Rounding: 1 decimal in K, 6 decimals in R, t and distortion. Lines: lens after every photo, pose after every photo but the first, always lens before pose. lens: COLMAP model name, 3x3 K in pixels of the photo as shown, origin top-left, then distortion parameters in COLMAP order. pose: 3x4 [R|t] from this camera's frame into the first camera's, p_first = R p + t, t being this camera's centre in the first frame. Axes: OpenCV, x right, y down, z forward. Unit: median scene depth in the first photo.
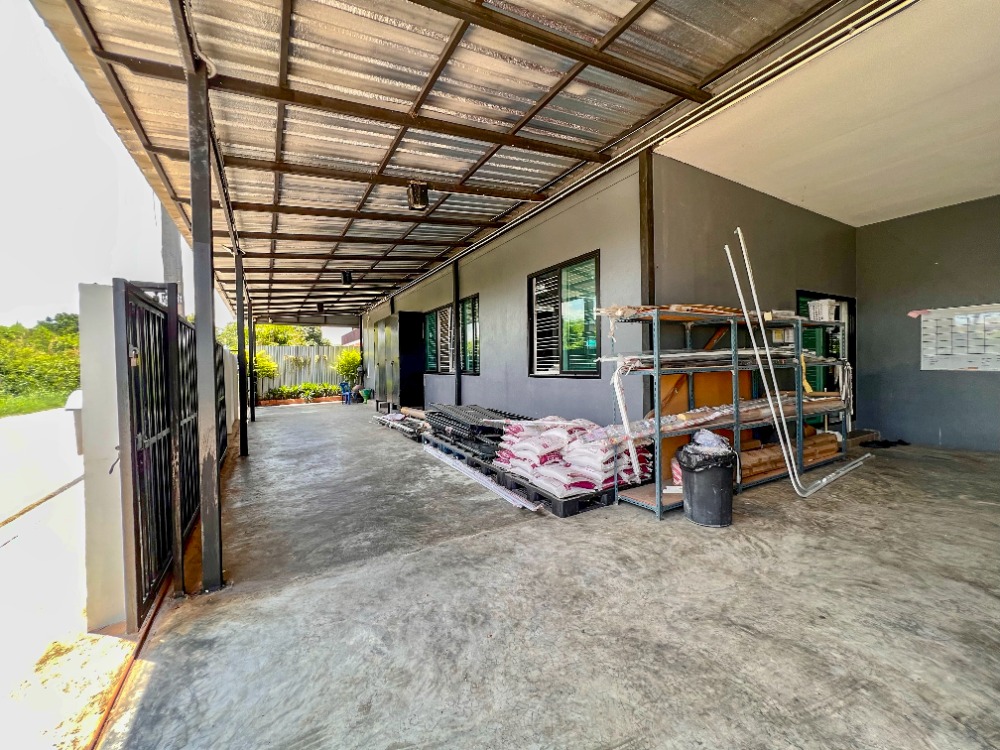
lens RADIAL K [[402.6, 0, 498.9], [0, 402.6, 372.5], [0, 0, 1]] dist [-0.002188, 0.000792]
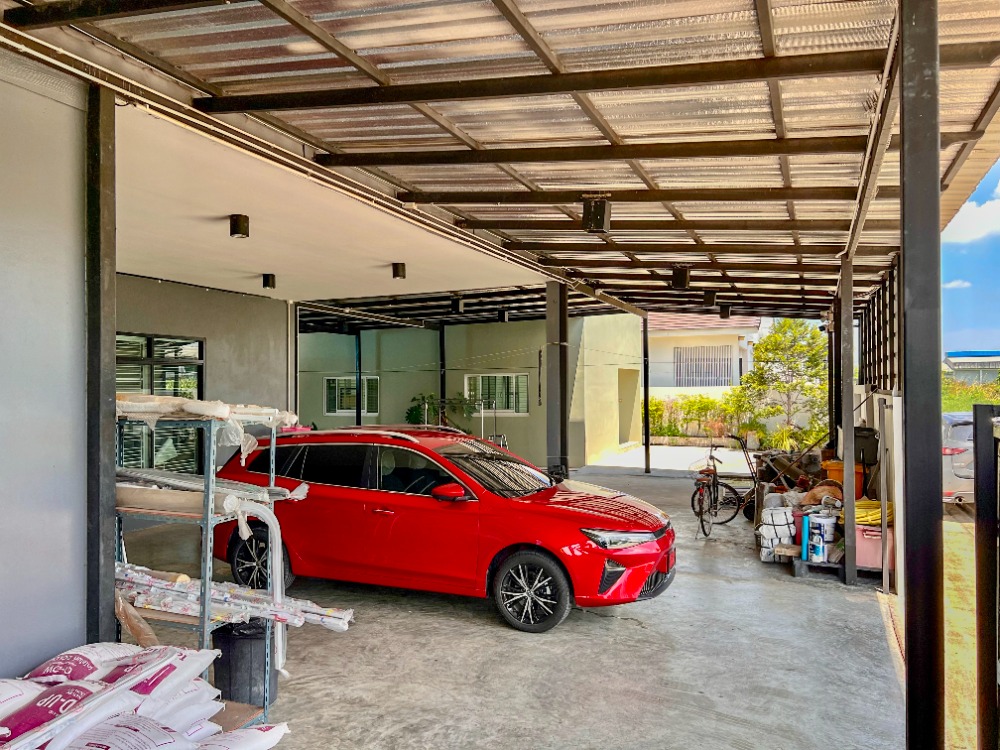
lens RADIAL K [[751.8, 0, 498.1], [0, 751.8, 380.6], [0, 0, 1]] dist [0.057437, -0.066096]
pose [[-0.600522, 0.029138, 0.799077, -0.717309], [0.028248, 0.999485, -0.015217, -0.151486], [-0.799109, 0.013434, -0.601036, 1.206659]]
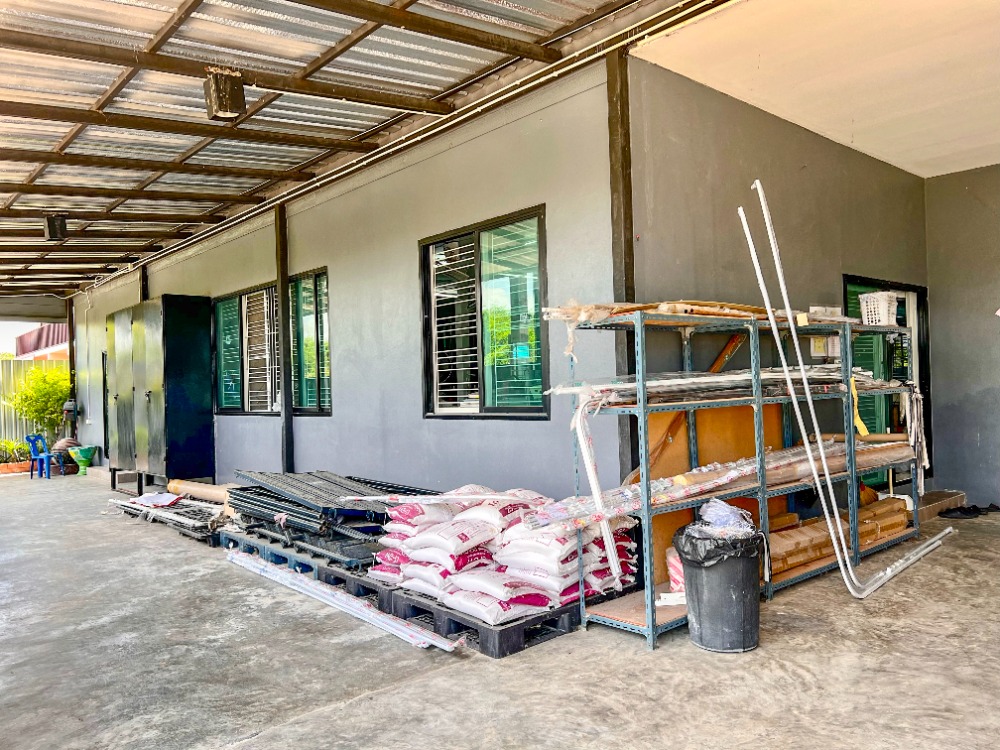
lens RADIAL K [[751.8, 0, 498.1], [0, 751.8, 380.6], [0, 0, 1]] dist [0.057437, -0.066096]
pose [[0.980186, -0.009090, 0.197873, -0.051620], [0.015496, 0.999404, -0.030851, -0.011868], [-0.197474, 0.033306, 0.979742, -0.093357]]
